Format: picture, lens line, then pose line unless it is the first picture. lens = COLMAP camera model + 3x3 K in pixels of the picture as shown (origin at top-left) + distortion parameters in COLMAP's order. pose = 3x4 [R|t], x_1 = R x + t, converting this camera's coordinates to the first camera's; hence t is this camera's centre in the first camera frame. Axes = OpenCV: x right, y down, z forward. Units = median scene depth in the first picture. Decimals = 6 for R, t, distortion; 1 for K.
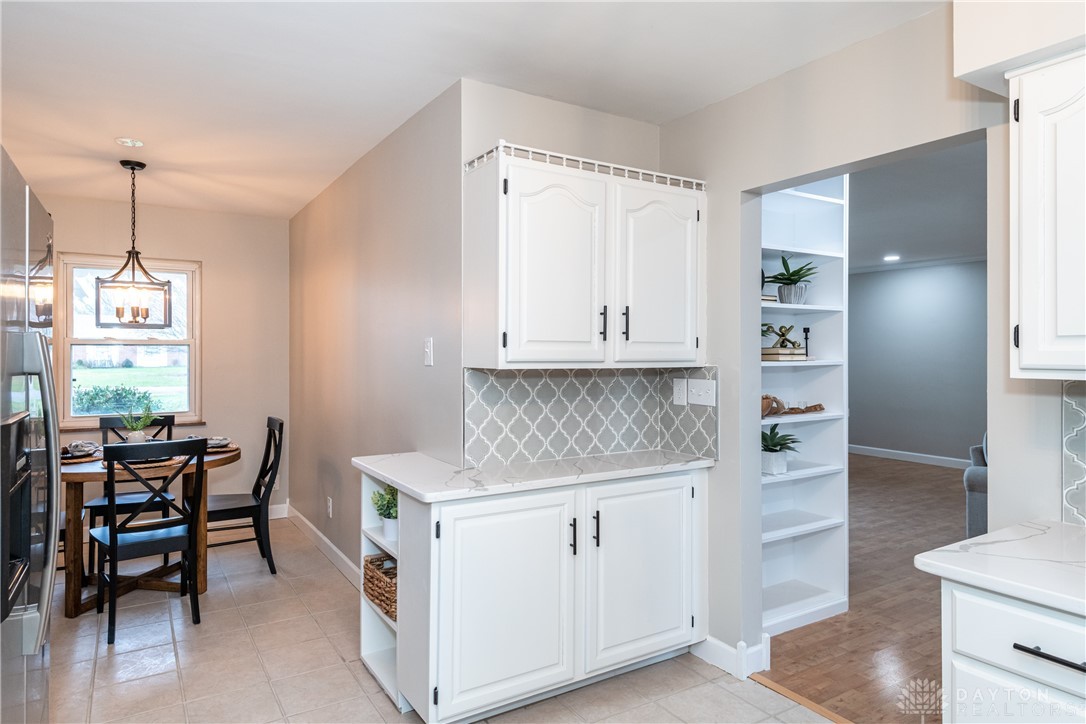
lens RADIAL K [[658.7, 0, 541.7], [0, 658.7, 352.3], [0, 0, 1]] dist [0.006231, -0.001039]
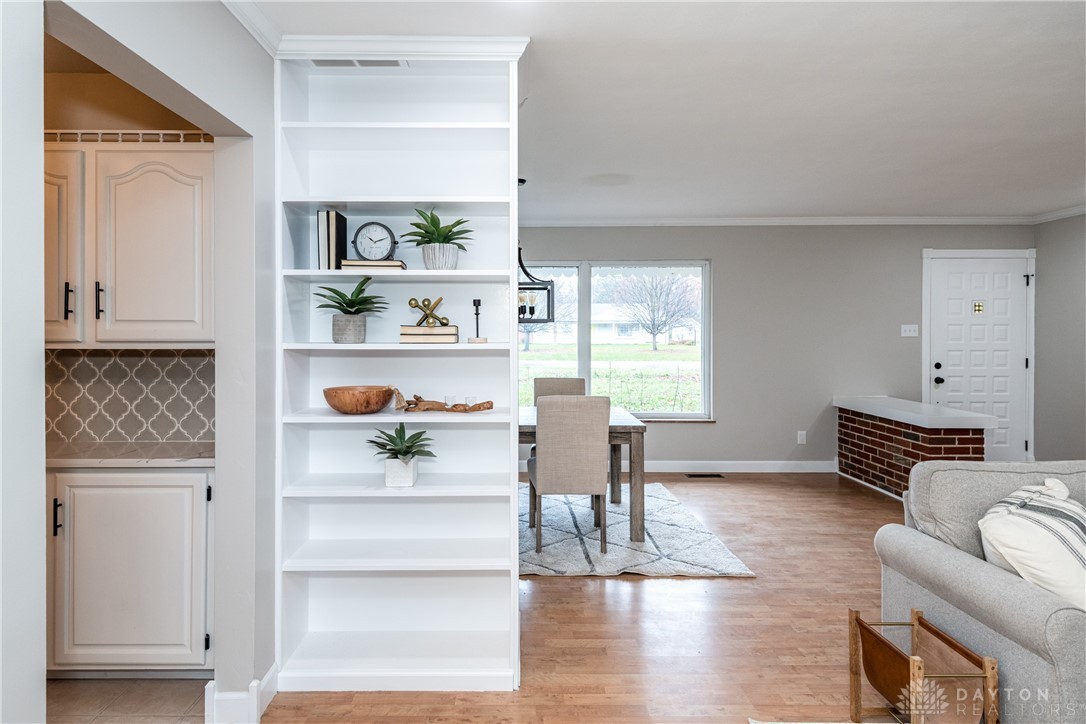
lens RADIAL K [[594.2, 0, 538.2], [0, 594.2, 340.4], [0, 0, 1]] dist [0.003346, -0.000384]
pose [[0.853832, 0.000246, -0.520549, 0.924665], [-0.000841, 0.999999, -0.000908, 0.011494], [0.520549, 0.001213, 0.853831, 0.515039]]
